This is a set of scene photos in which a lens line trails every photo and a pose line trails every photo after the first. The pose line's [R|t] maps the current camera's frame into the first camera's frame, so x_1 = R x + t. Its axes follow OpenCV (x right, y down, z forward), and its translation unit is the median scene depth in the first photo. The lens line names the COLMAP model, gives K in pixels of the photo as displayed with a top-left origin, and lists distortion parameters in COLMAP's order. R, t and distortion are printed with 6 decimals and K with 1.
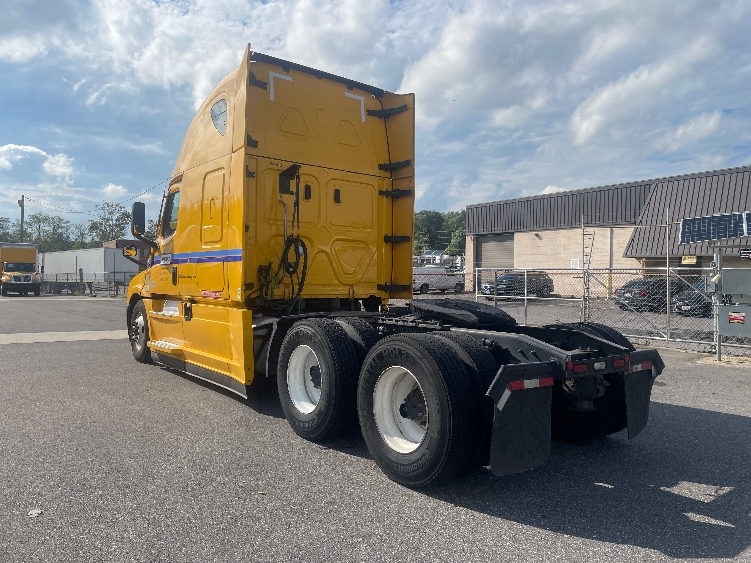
lens RADIAL K [[559.4, 0, 376.9], [0, 559.4, 271.0], [0, 0, 1]] dist [0.034721, -0.003175]
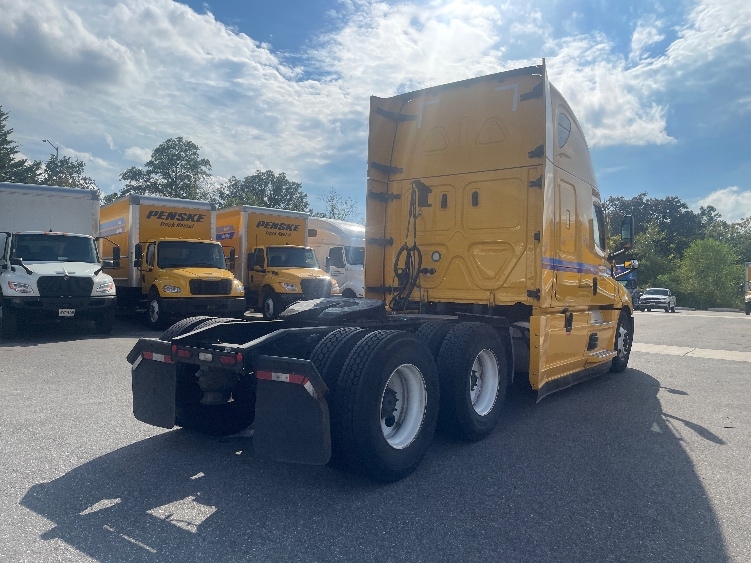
lens RADIAL K [[565.7, 0, 404.2], [0, 565.7, 278.1], [0, 0, 1]] dist [0.010270, 0.005443]
pose [[0.279732, -0.022400, -0.959817, 1.462376], [-0.003577, 0.999697, -0.024373, 0.050158], [0.960072, 0.010251, 0.279567, 1.054957]]
